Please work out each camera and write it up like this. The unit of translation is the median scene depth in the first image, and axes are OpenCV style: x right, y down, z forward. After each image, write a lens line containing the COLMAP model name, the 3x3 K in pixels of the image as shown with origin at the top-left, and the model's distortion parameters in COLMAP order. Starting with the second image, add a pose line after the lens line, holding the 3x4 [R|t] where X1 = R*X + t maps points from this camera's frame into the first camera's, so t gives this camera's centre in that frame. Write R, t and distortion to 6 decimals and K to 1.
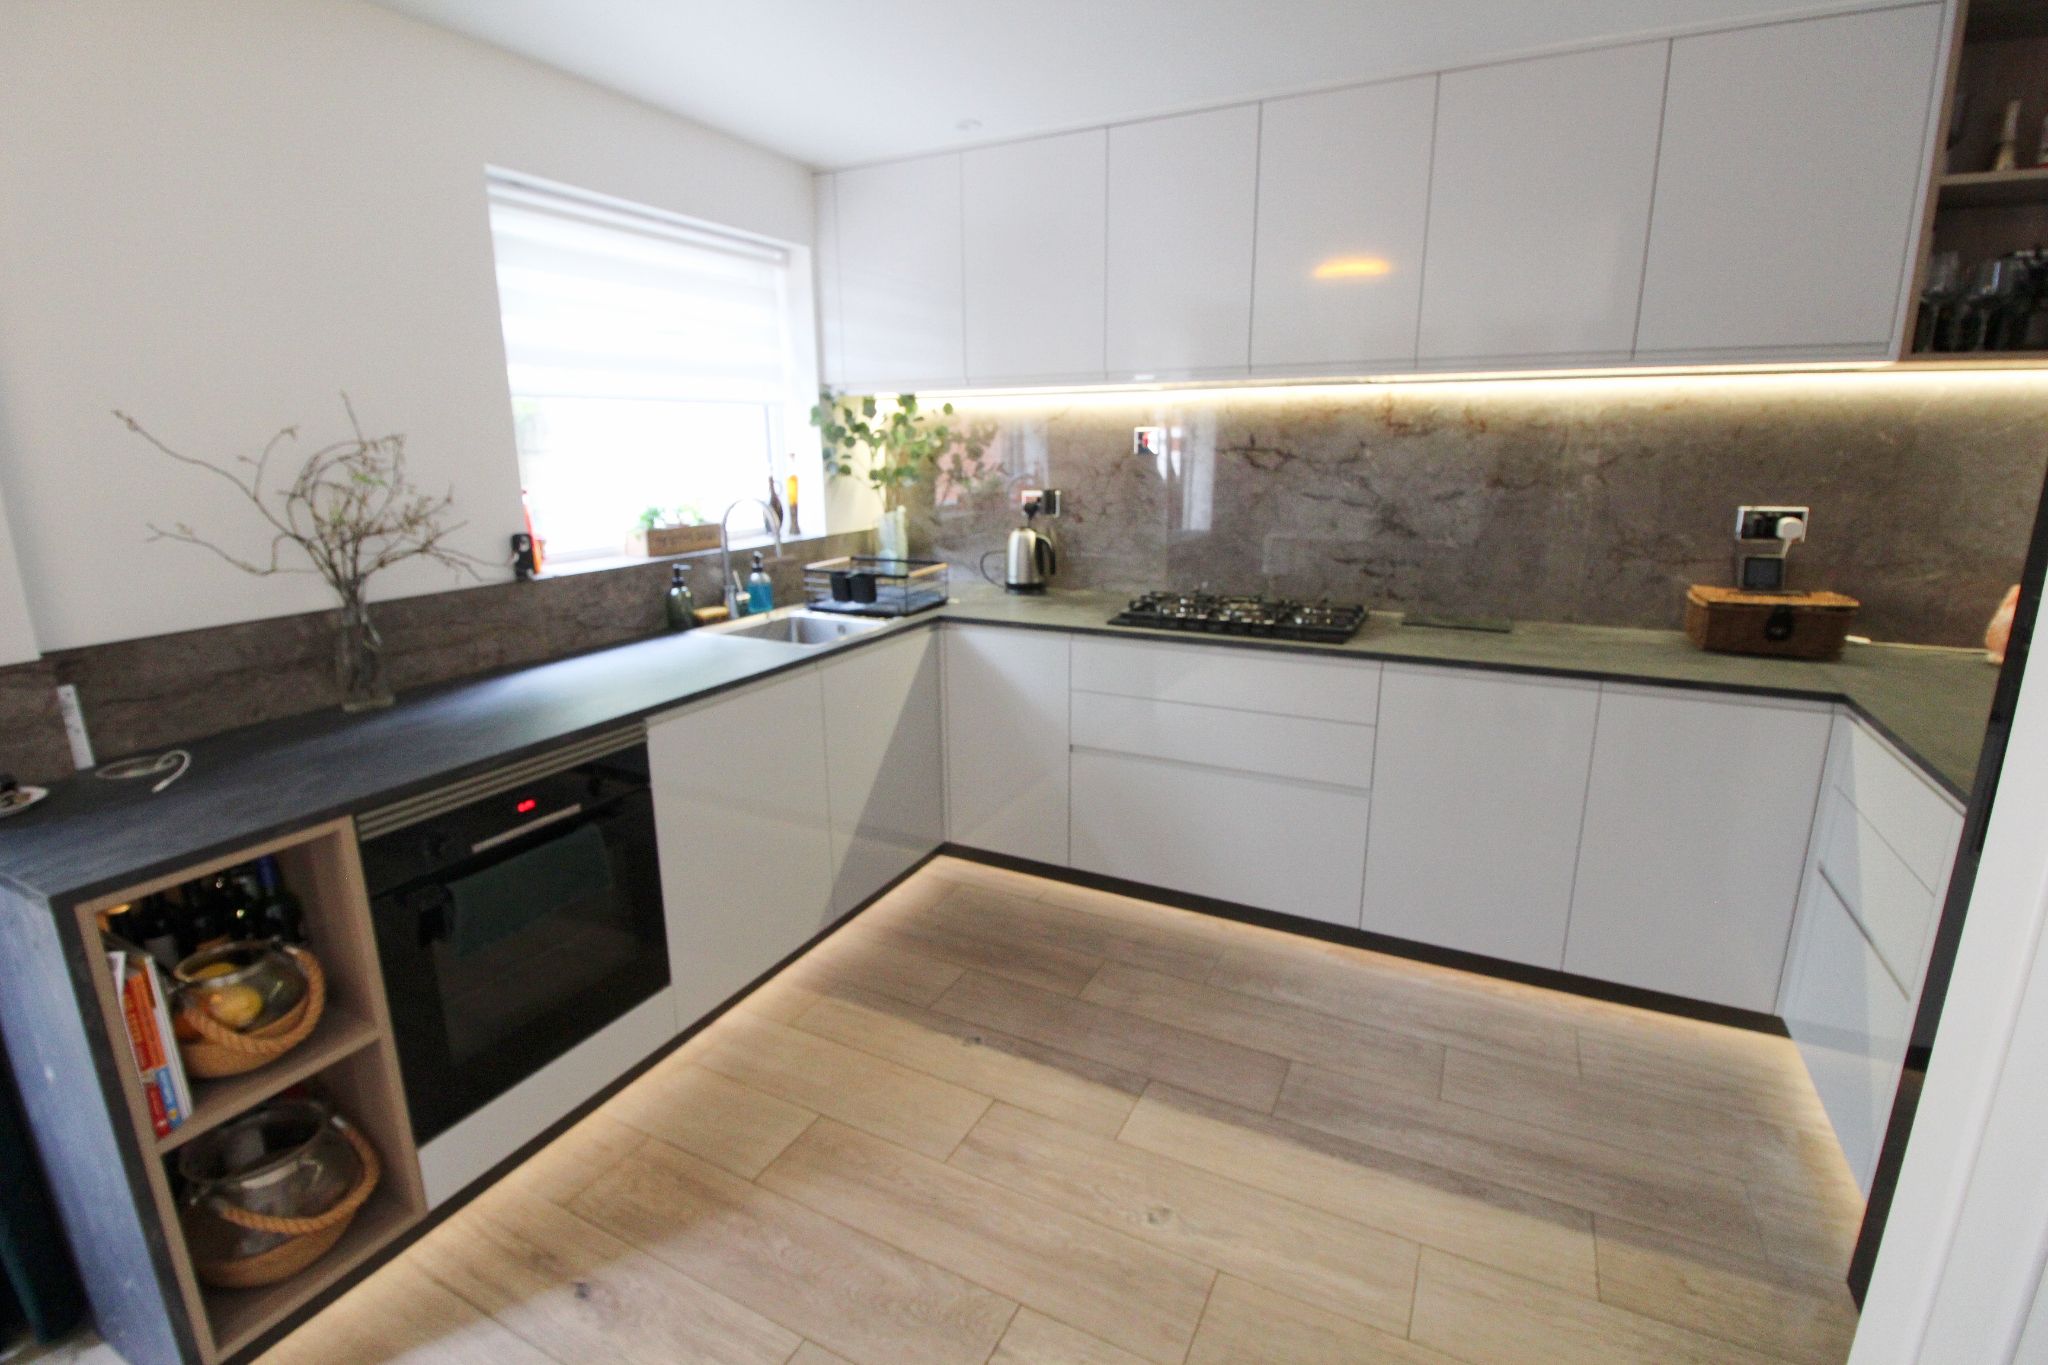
lens RADIAL K [[945.7, 0, 1016.8], [0, 945.7, 662.6], [0, 0, 1]] dist [0.002237, -0.014472]
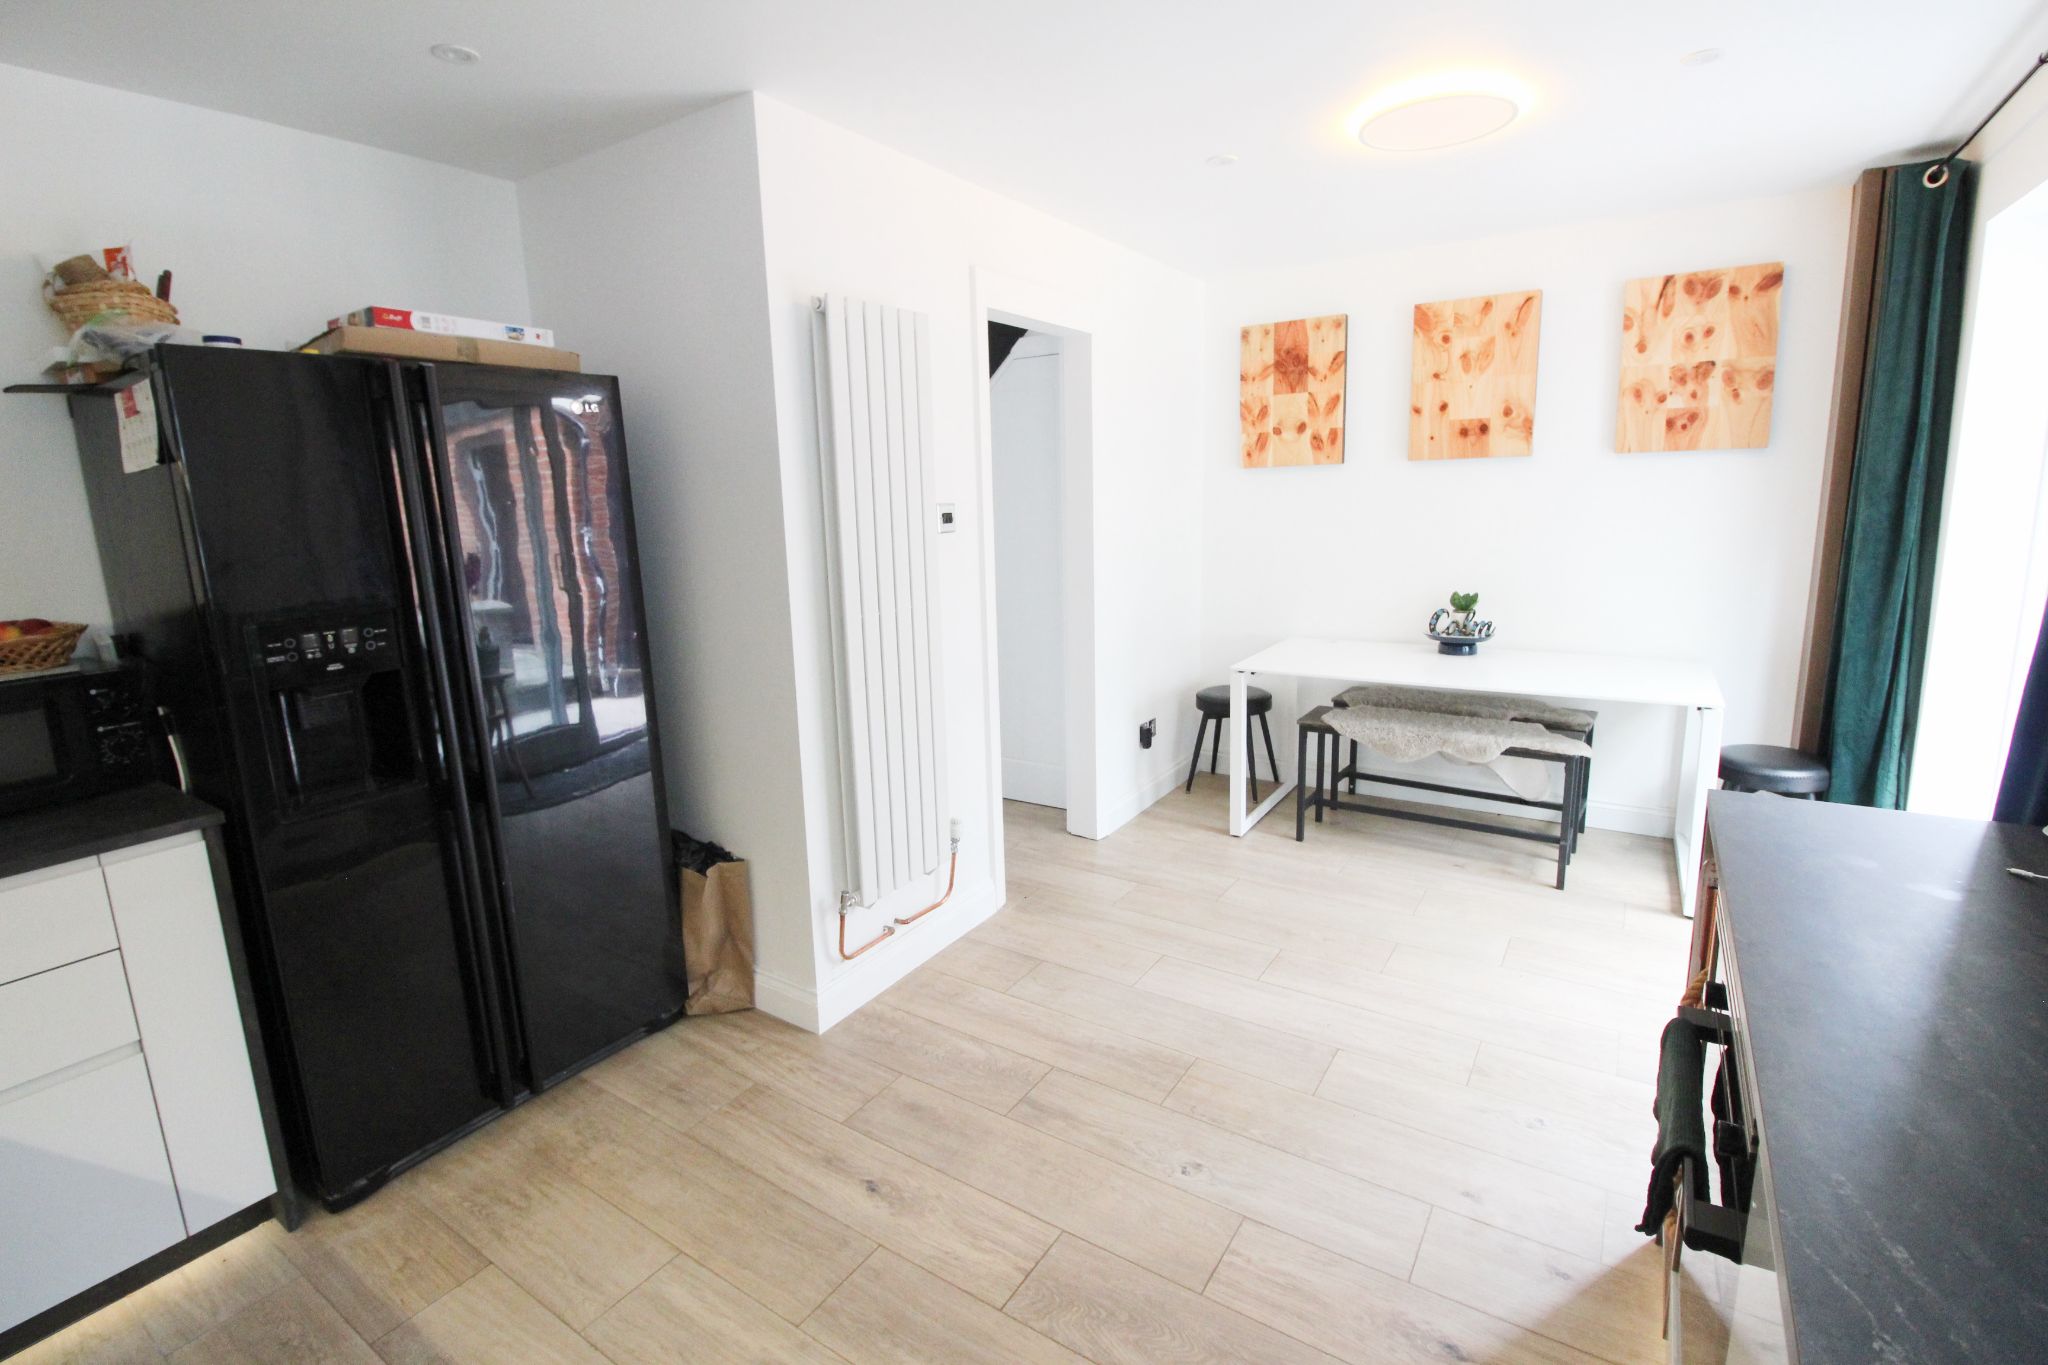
lens RADIAL K [[945.7, 0, 1016.8], [0, 945.7, 662.6], [0, 0, 1]] dist [0.002237, -0.014472]
pose [[-0.992907, 0.017705, 0.117565, -0.089642], [0.063866, 0.913492, 0.401813, -0.234861], [-0.100280, 0.406472, -0.908144, 1.001737]]
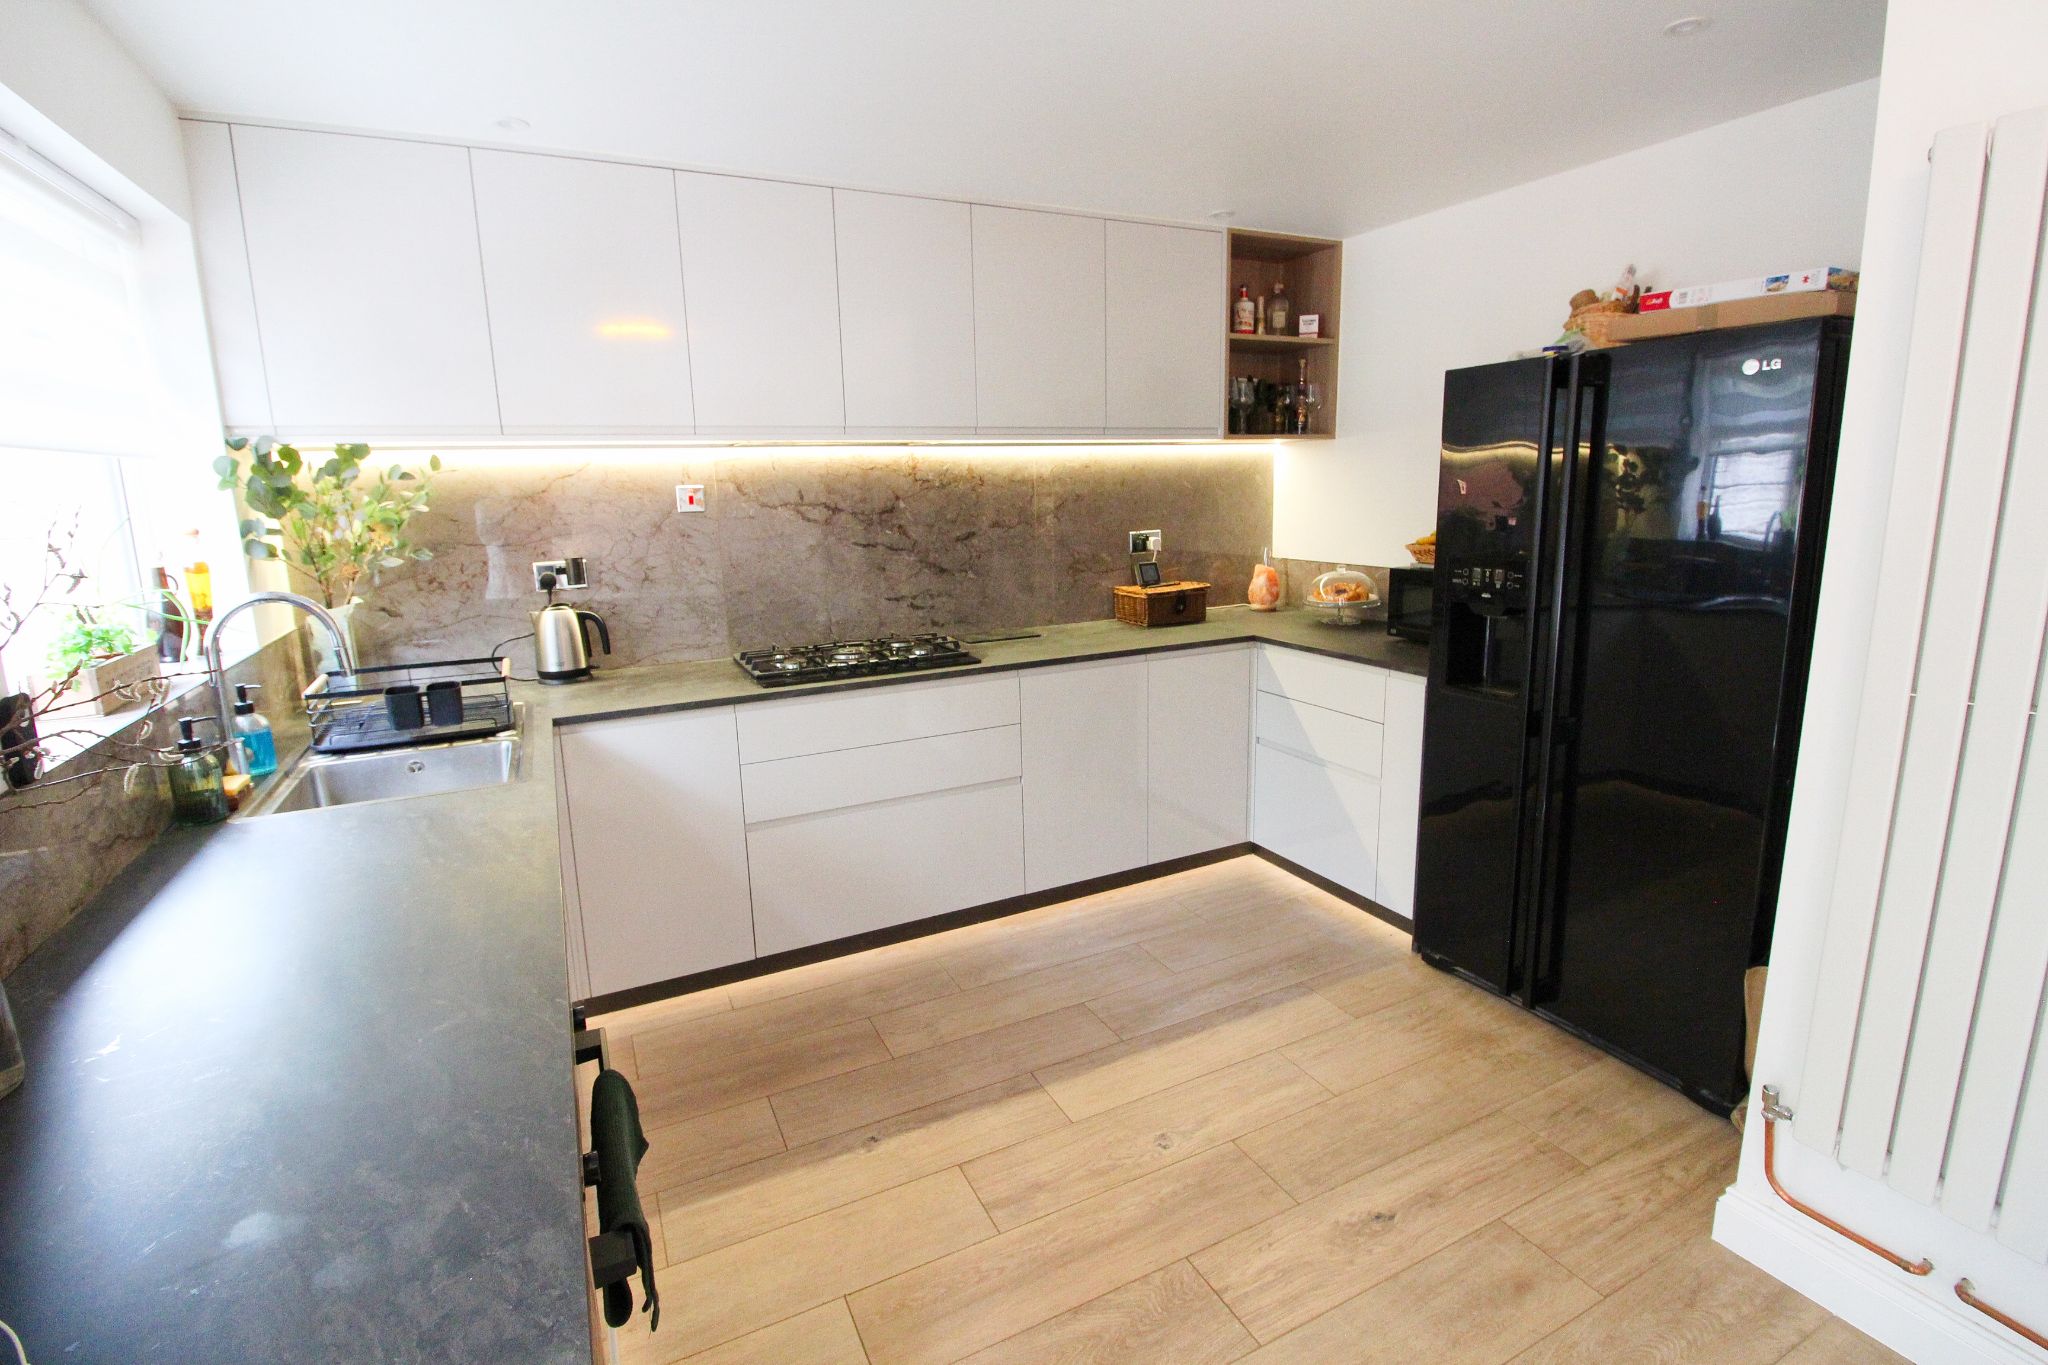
lens RADIAL K [[945.1, 0, 1020.9], [0, 945.1, 663.8], [0, 0, 1]] dist [0.001806, -0.015404]
pose [[0.592445, -0.157377, 0.790090, -0.532932], [0.204158, 0.978048, 0.041729, -0.054718], [-0.779313, 0.136581, 0.611569, 0.228527]]
